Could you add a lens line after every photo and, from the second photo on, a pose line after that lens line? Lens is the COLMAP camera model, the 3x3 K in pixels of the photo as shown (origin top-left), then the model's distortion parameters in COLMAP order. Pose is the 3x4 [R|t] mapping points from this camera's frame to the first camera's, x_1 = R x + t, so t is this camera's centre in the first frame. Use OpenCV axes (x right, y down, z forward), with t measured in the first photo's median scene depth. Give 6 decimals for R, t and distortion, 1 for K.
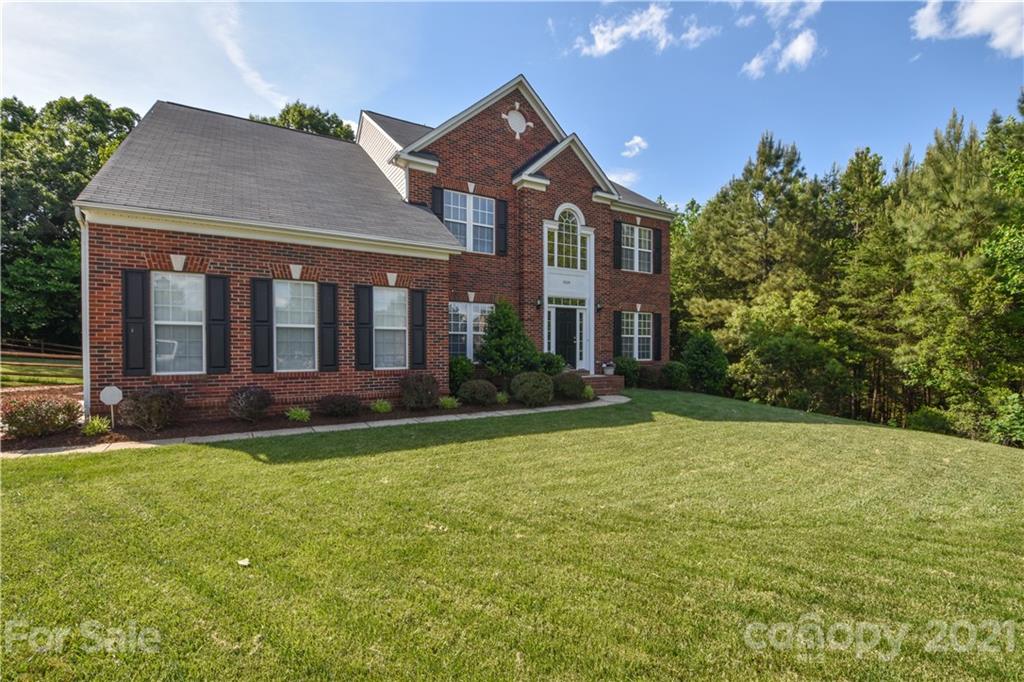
lens RADIAL K [[452.0, 0, 510.7], [0, 452.0, 354.4], [0, 0, 1]] dist [0.014416, -0.020133]
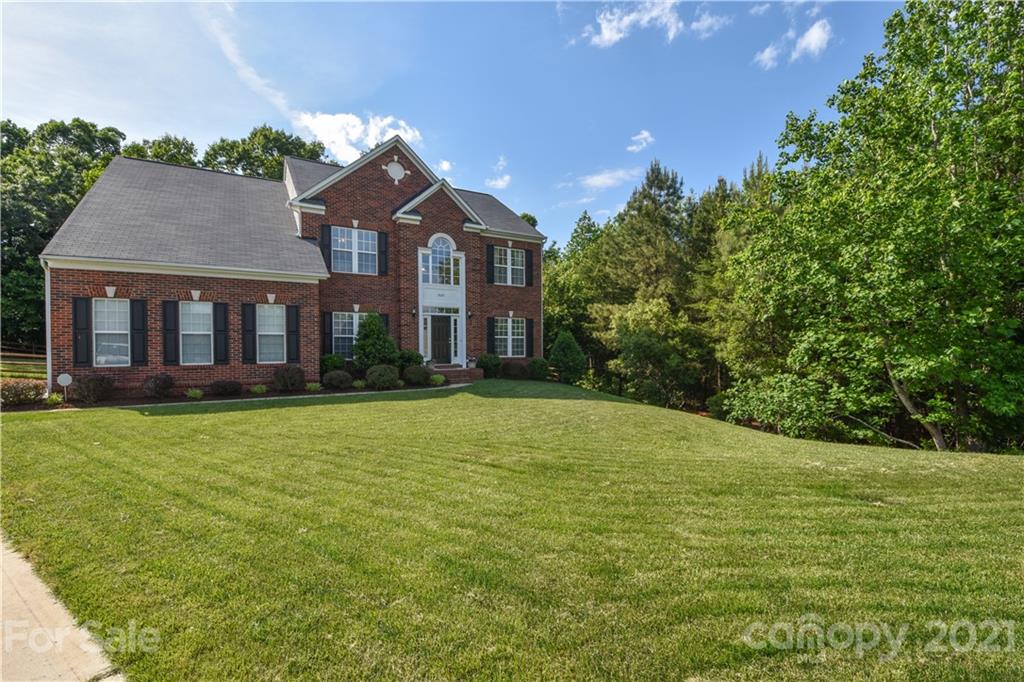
lens RADIAL K [[452.0, 0, 510.7], [0, 452.0, 354.4], [0, 0, 1]] dist [0.014416, -0.020133]
pose [[0.999978, -0.006361, 0.002085, 0.328603], [0.006358, 0.999979, 0.001376, 0.006014], [-0.002094, -0.001362, 0.999997, -0.278724]]
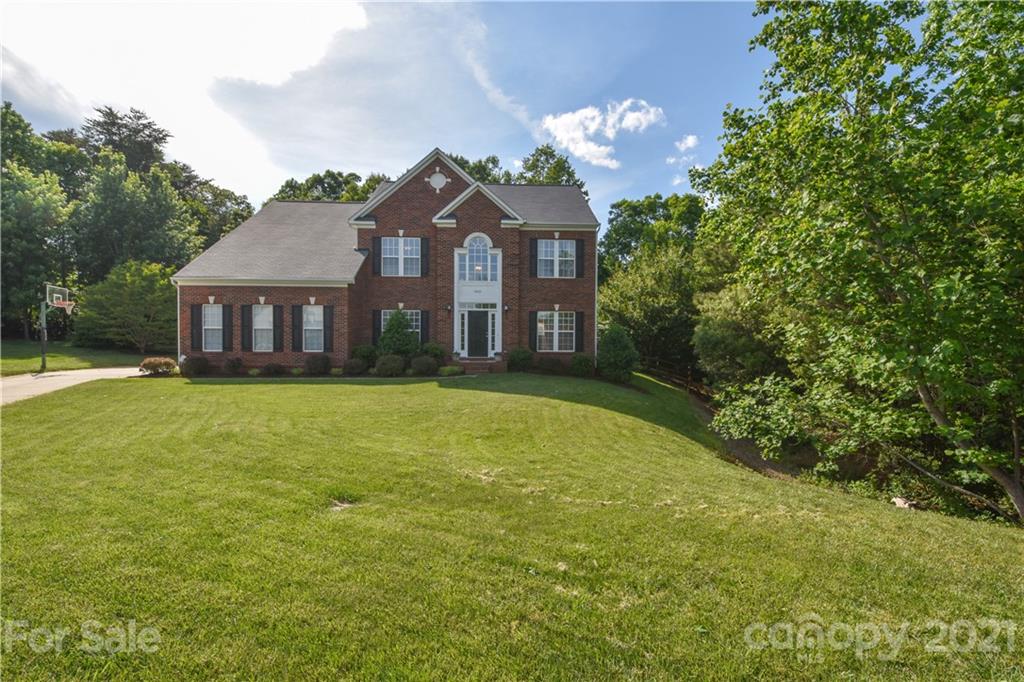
lens RADIAL K [[462.8, 0, 512.3], [0, 462.8, 353.5], [0, 0, 1]] dist [0.017549, -0.021419]
pose [[0.884465, 0.009978, -0.466500, 0.889144], [-0.009761, 0.999948, 0.002881, 0.019139], [0.466505, 0.002006, 0.884516, -0.168063]]
